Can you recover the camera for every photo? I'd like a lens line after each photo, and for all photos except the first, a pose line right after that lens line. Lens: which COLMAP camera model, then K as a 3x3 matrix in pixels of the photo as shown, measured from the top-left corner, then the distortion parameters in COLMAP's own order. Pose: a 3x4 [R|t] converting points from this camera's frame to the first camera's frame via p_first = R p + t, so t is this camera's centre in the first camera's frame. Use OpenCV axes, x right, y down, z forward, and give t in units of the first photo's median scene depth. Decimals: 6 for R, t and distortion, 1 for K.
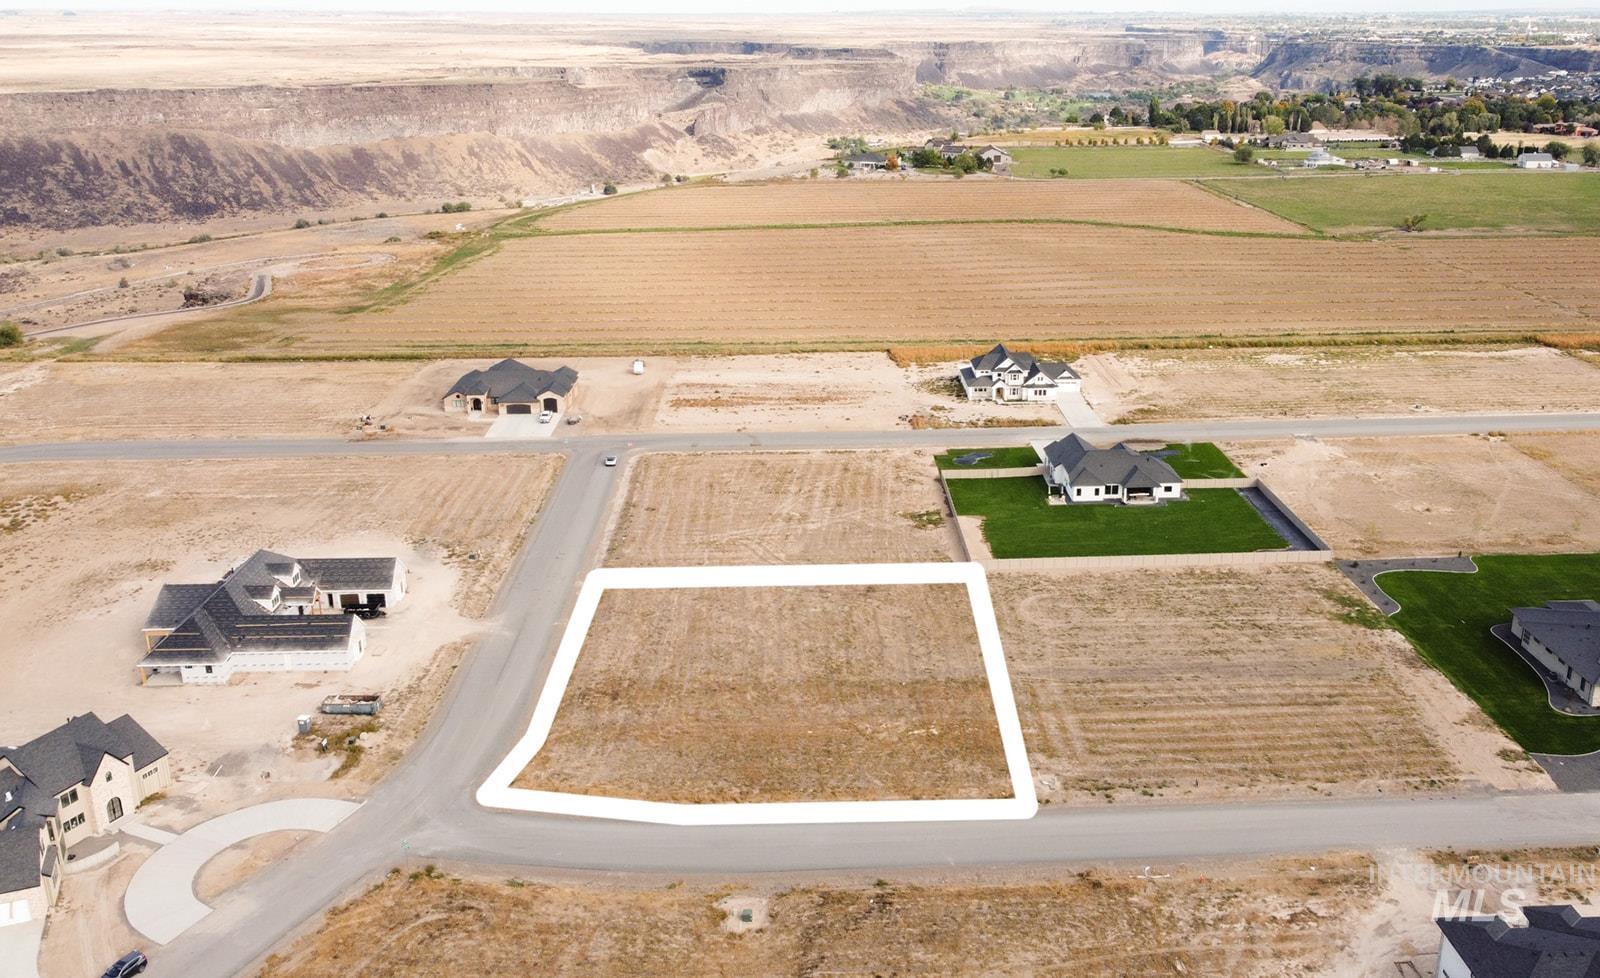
lens RADIAL K [[1409.9, 0, 876.3], [0, 1409.9, 489.2], [0, 0, 1]] dist [0.006419, -0.000785]
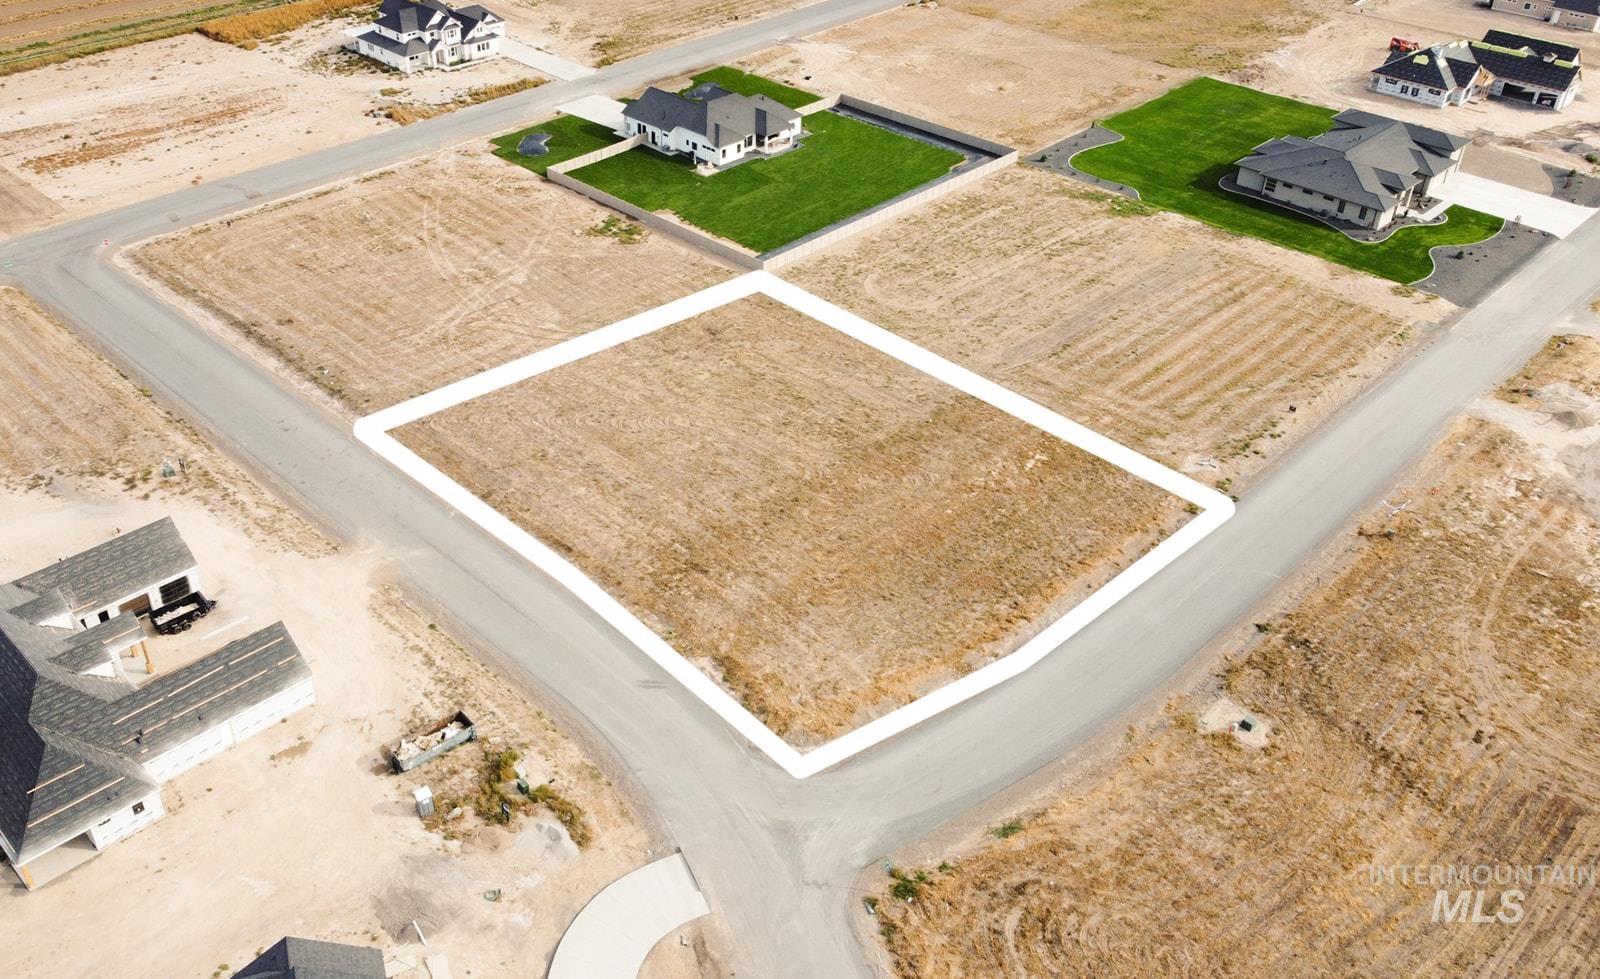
lens RADIAL K [[1390.4, 0, 734.5], [0, 1390.4, 490.3], [0, 0, 1]] dist [0.003859, -0.008055]
pose [[0.745604, -0.373497, 0.551883, -0.606917], [0.202717, 0.916044, 0.346076, -0.155304], [-0.634808, -0.146160, 0.758720, 0.462789]]
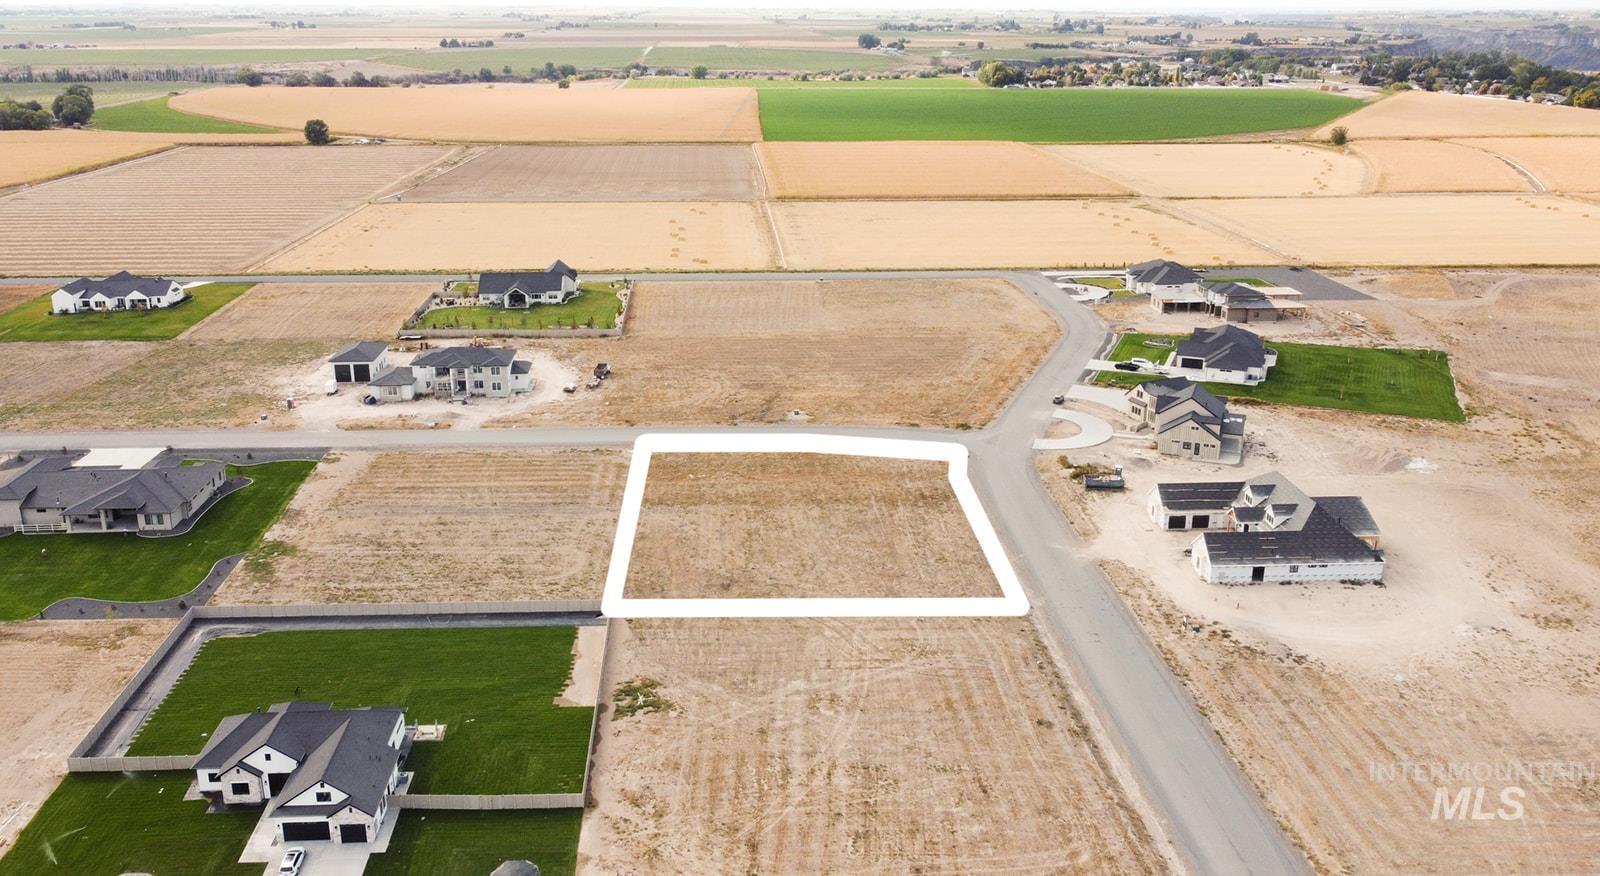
lens RADIAL K [[1256.9, 0, 772.0], [0, 1256.9, 437.0], [0, 0, 1]] dist [0.000932, -0.000838]
pose [[-0.999983, 0.004388, 0.003868, -0.049755], [0.005836, 0.792665, 0.609630, -0.676591], [-0.000391, 0.609642, -0.792677, 2.059085]]
